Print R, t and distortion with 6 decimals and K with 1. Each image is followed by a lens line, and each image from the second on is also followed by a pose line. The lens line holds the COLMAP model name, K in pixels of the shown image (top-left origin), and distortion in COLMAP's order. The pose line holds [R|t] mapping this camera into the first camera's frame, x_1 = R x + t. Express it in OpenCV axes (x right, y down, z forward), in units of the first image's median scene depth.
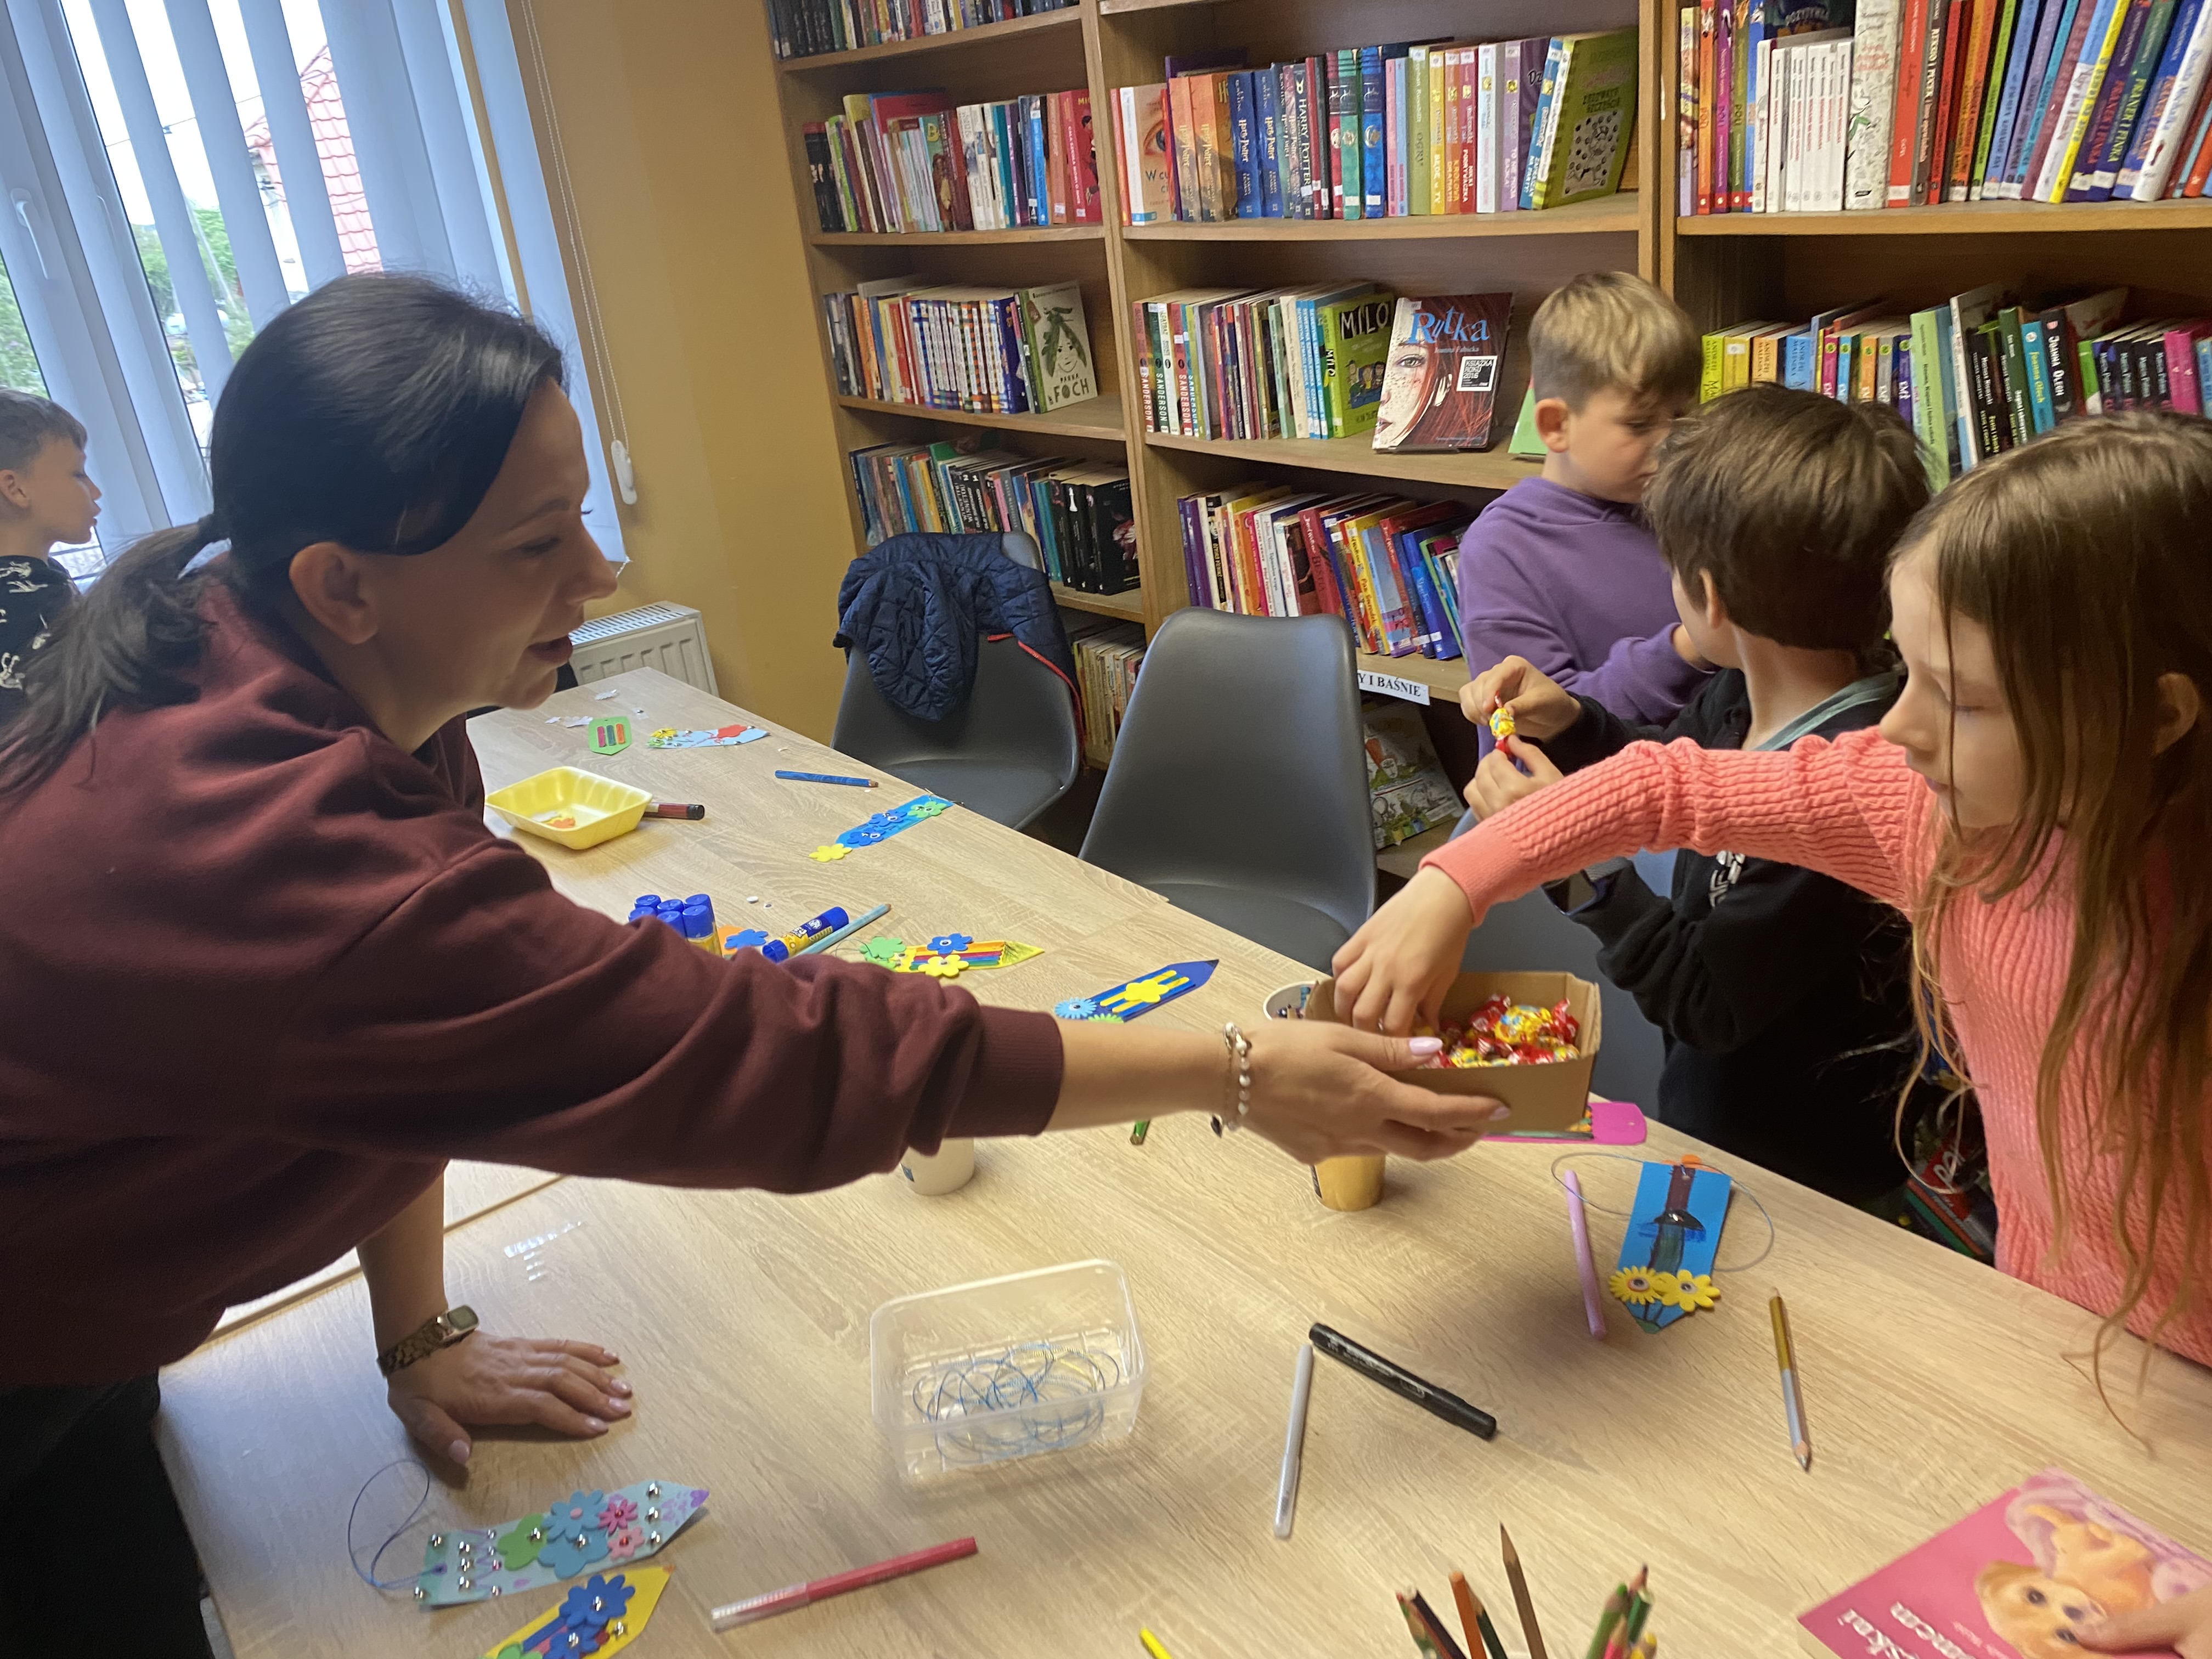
lens RADIAL K [[1693.1, 0, 1115.1], [0, 1693.1, 829.0], [0, 0, 1]] dist [0.016537, -0.023923]
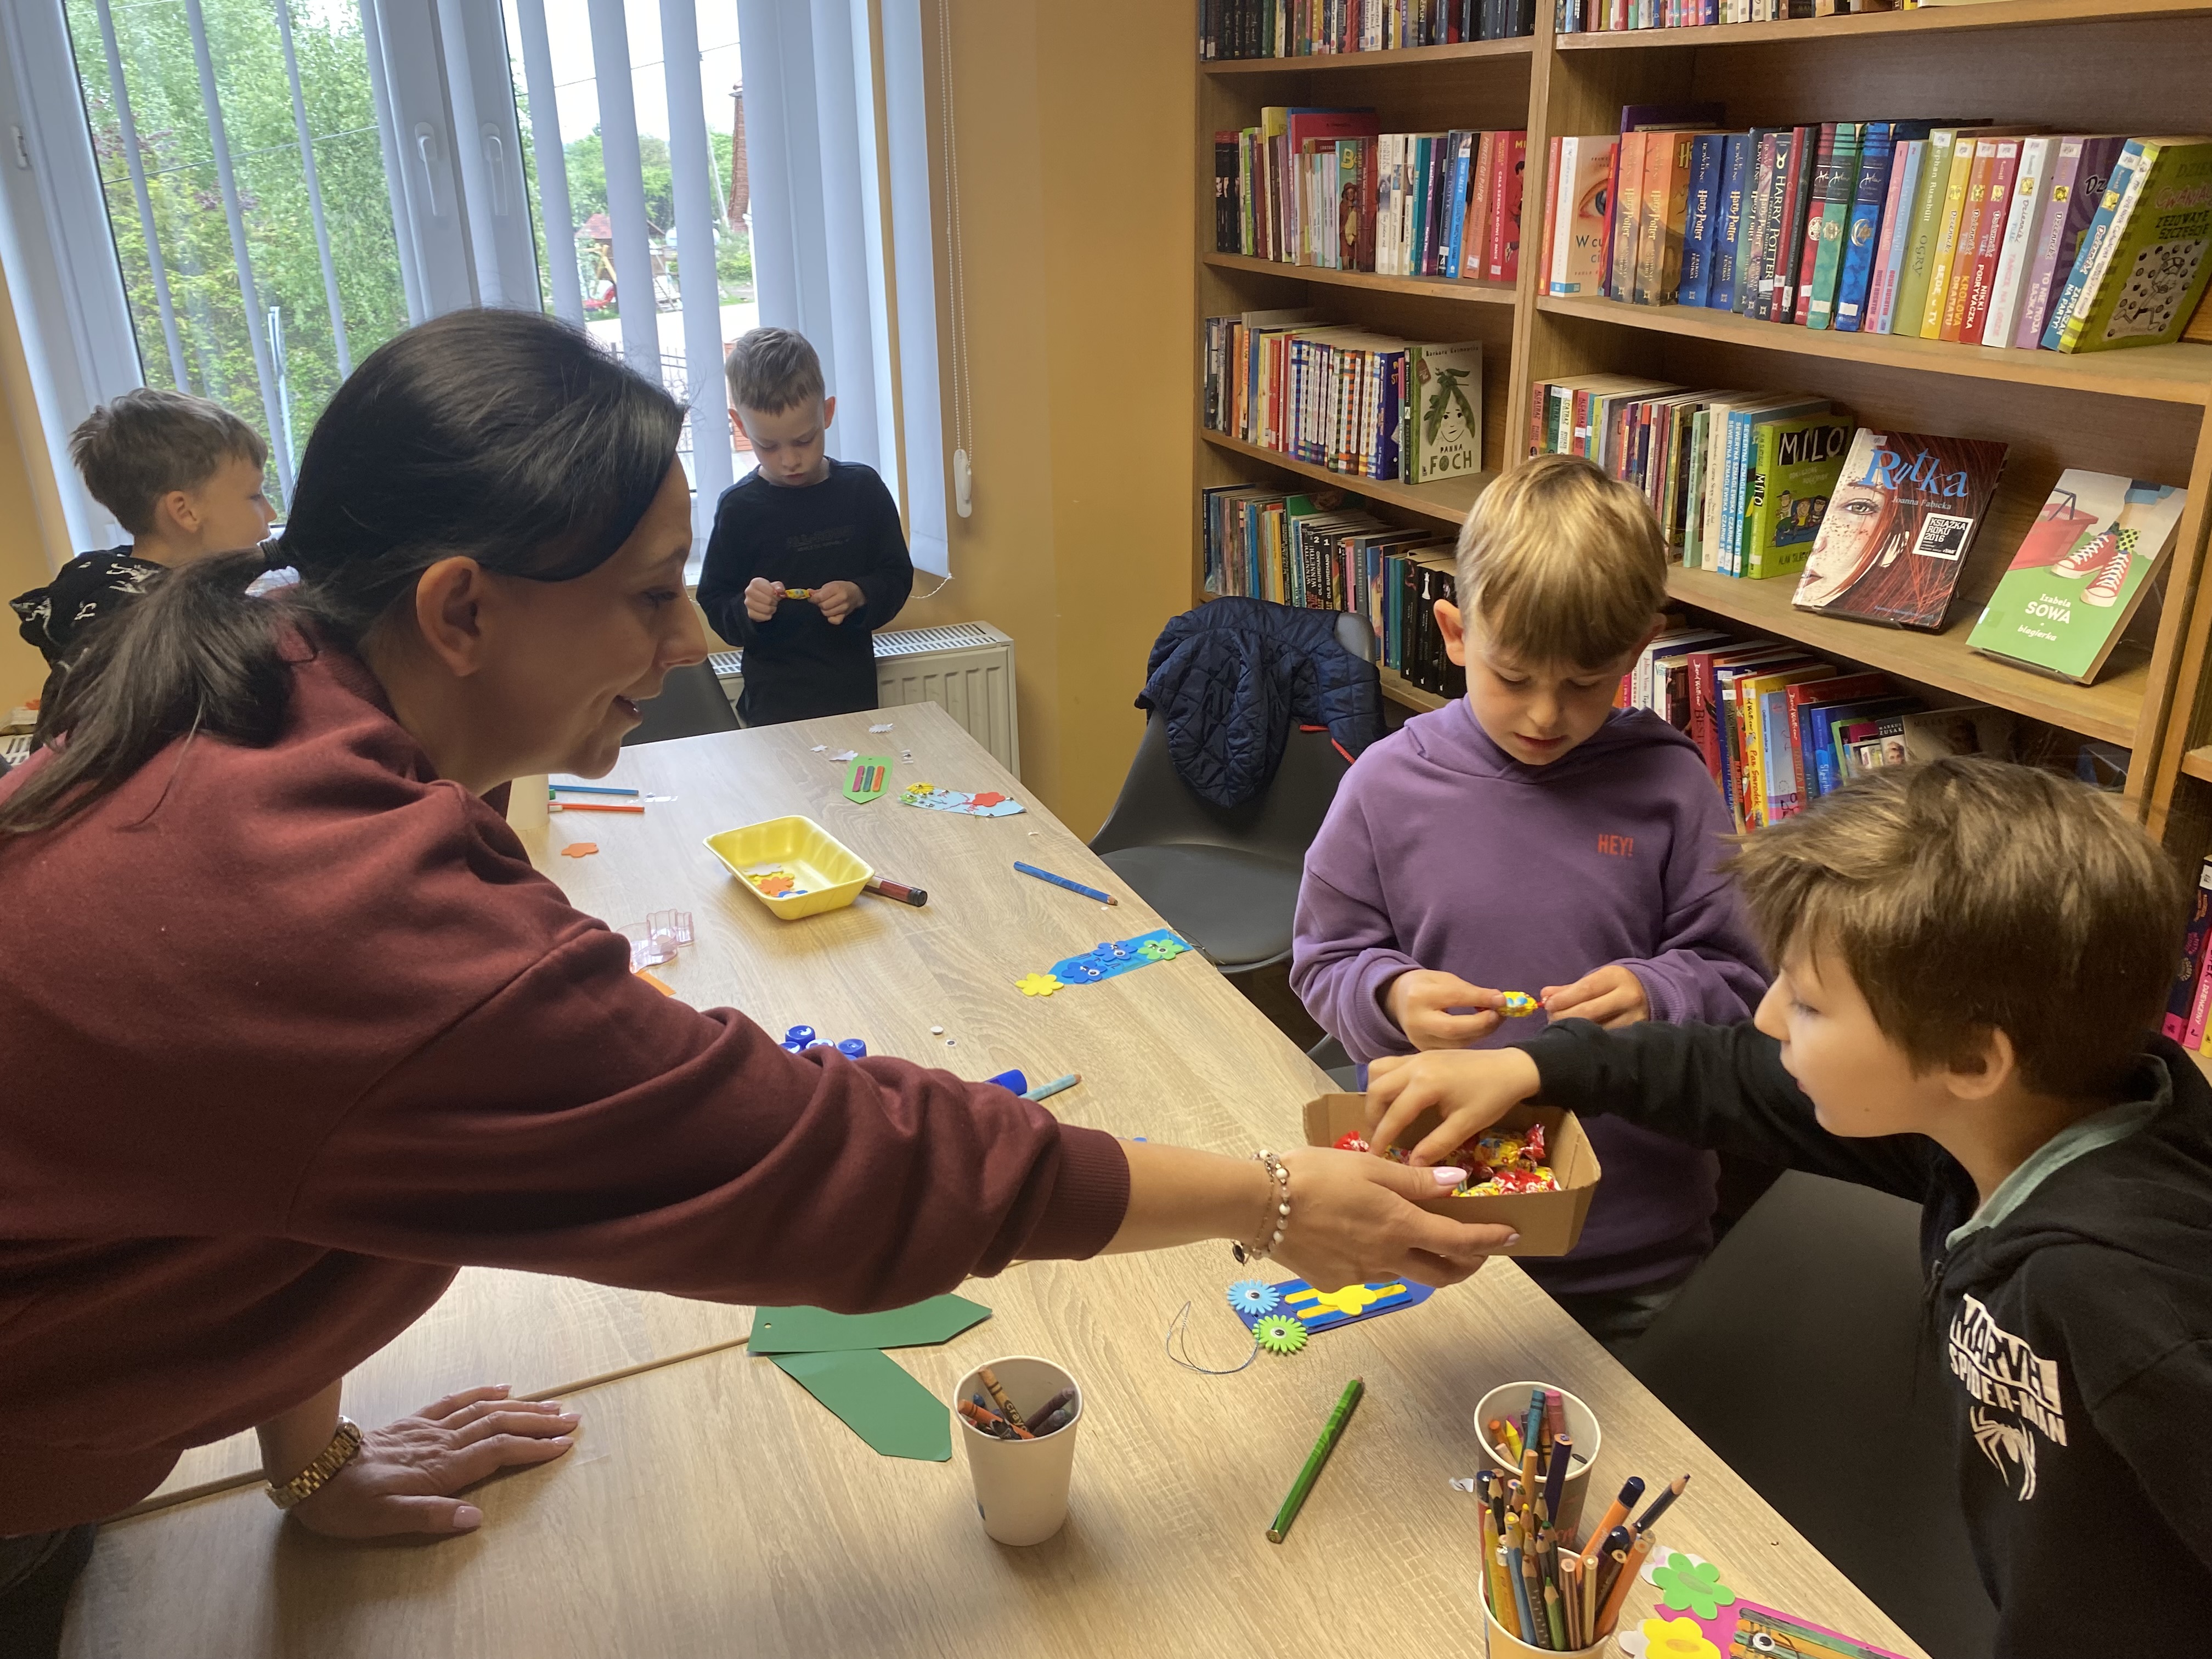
lens RADIAL K [[1693.1, 0, 1100.1], [0, 1693.1, 809.0], [0, 0, 1]] dist [0.016537, -0.023923]
pose [[0.960292, 0.182930, -0.210656, 0.020400], [-0.183646, 0.982857, 0.016329, -0.072893], [0.210032, 0.023006, 0.977424, 0.120099]]
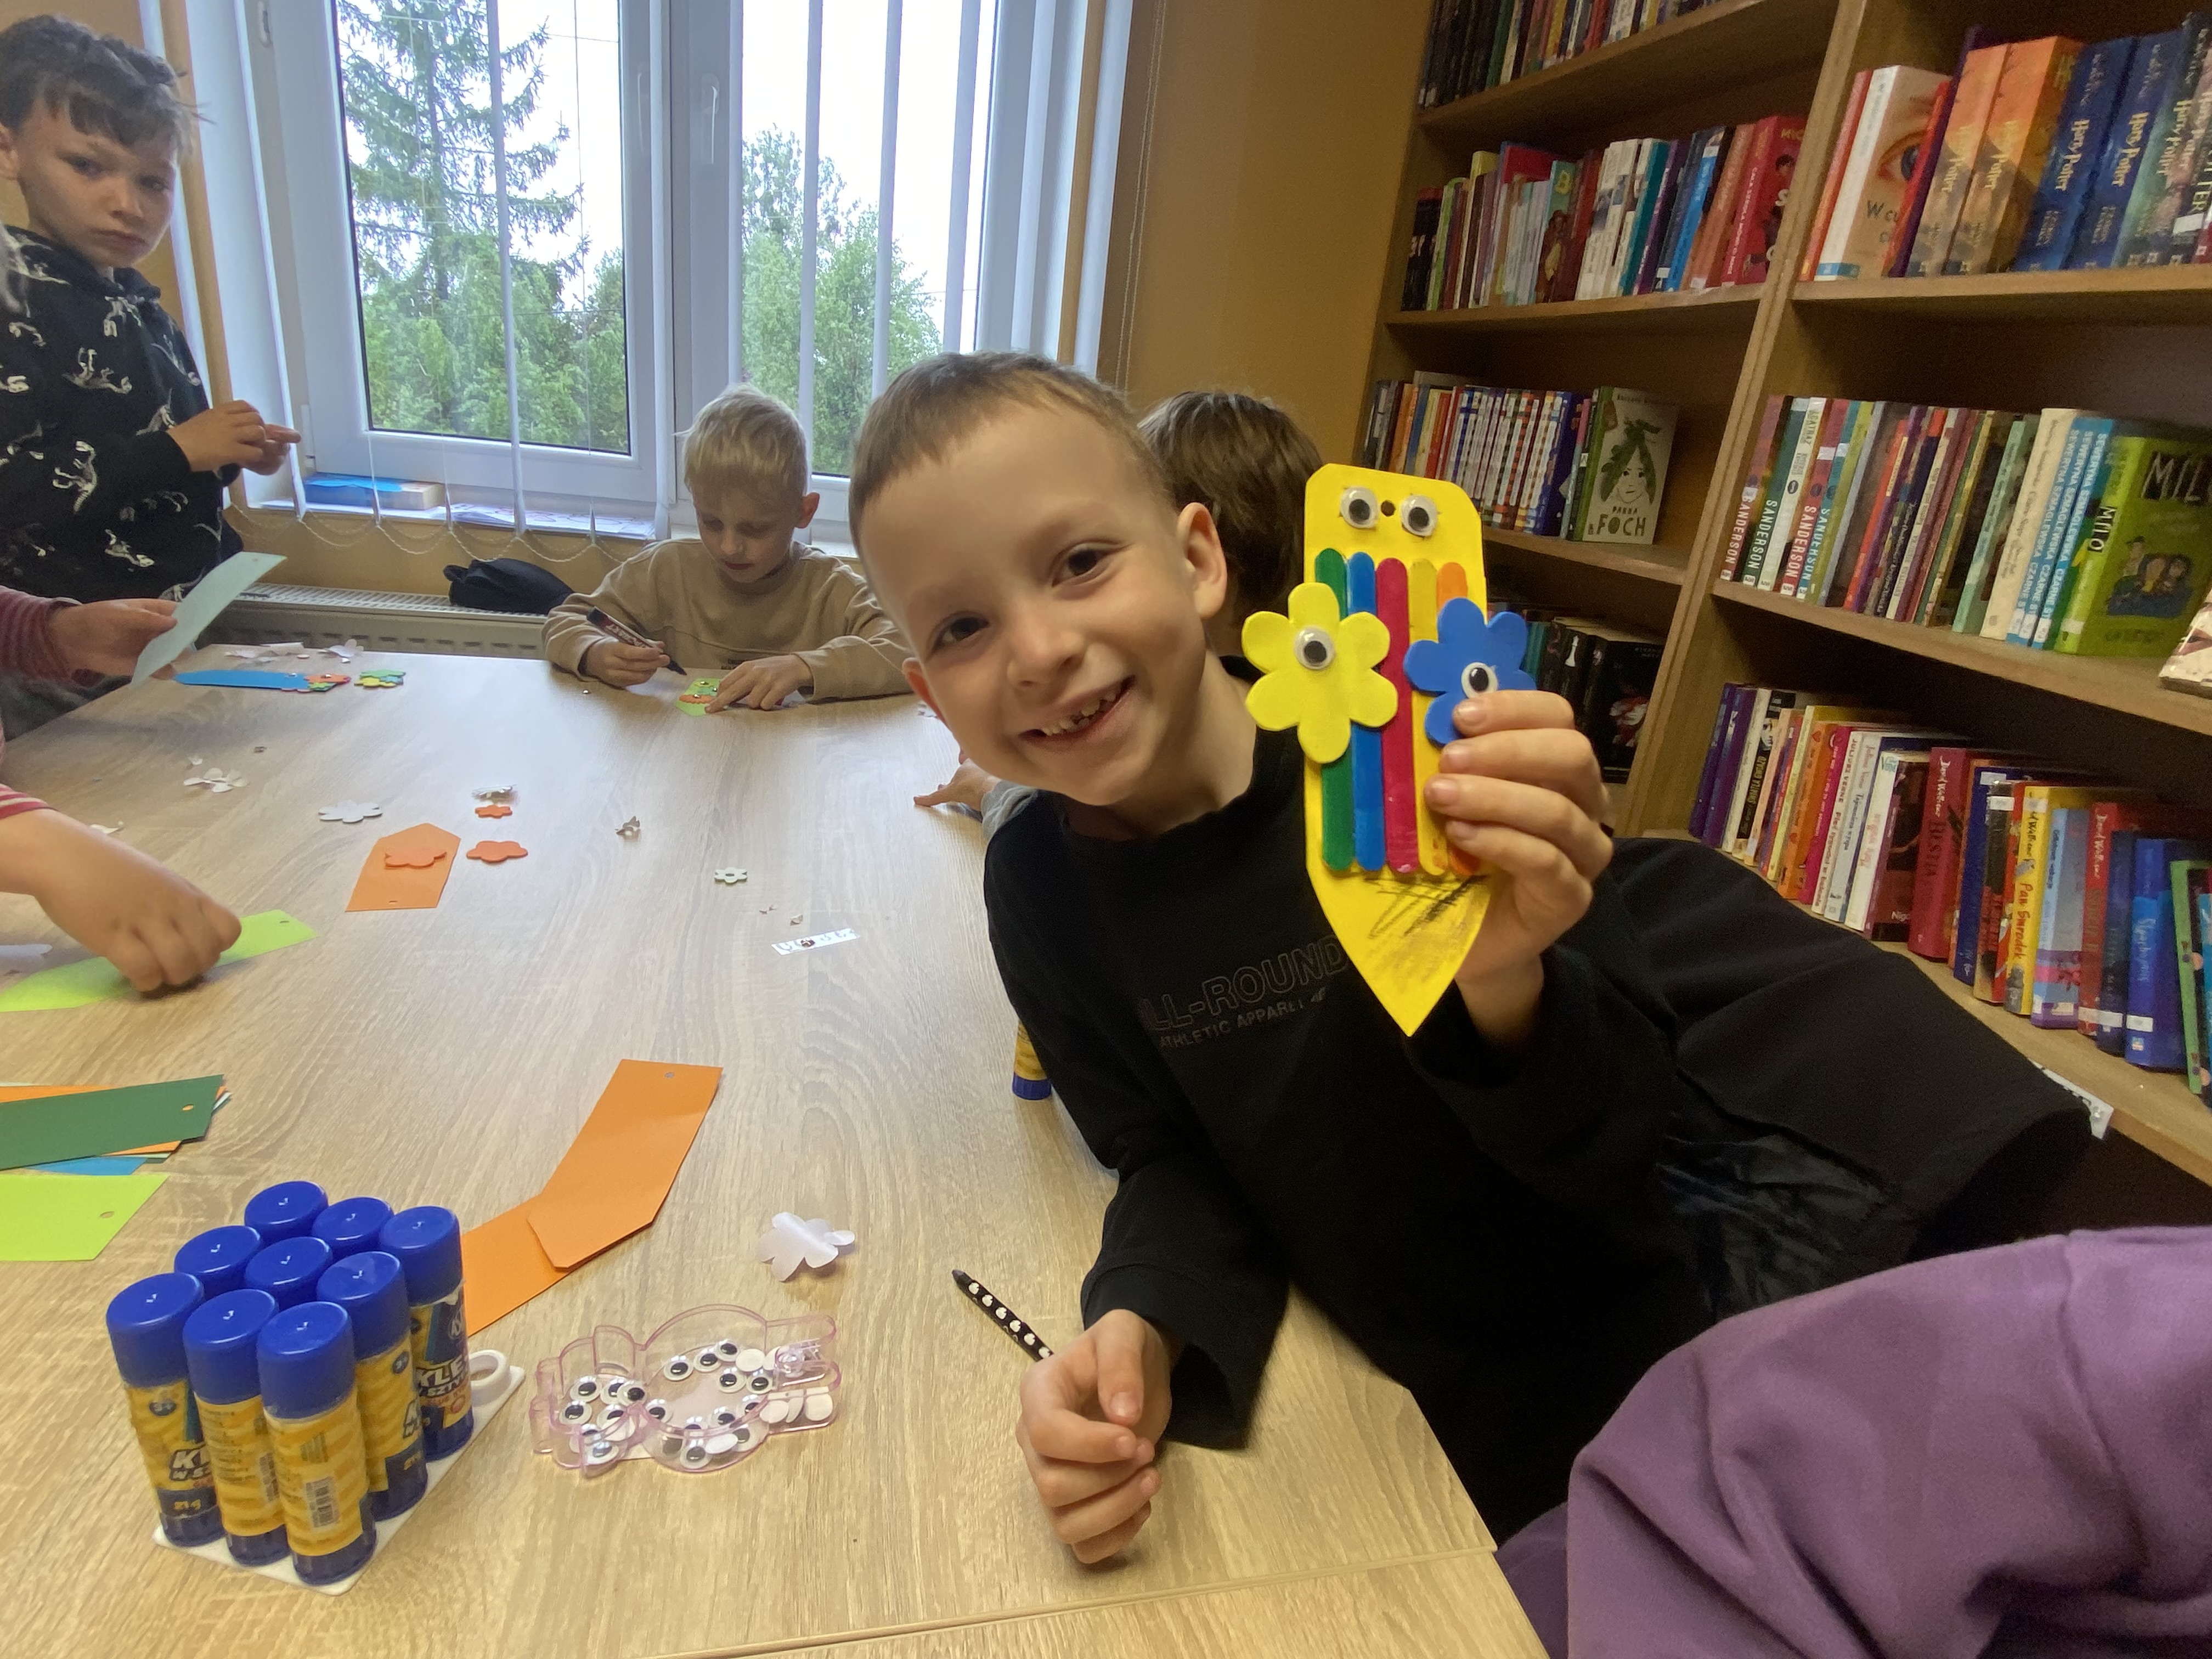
lens RADIAL K [[1159.6, 0, 1090.3], [0, 1159.6, 833.8], [0, 0, 1]] dist [0.003666, -0.012361]
pose [[0.874369, 0.340473, -0.345770, -0.007710], [-0.355879, 0.934316, 0.020070, -0.052543], [0.329892, 0.105504, 0.938105, 0.488789]]
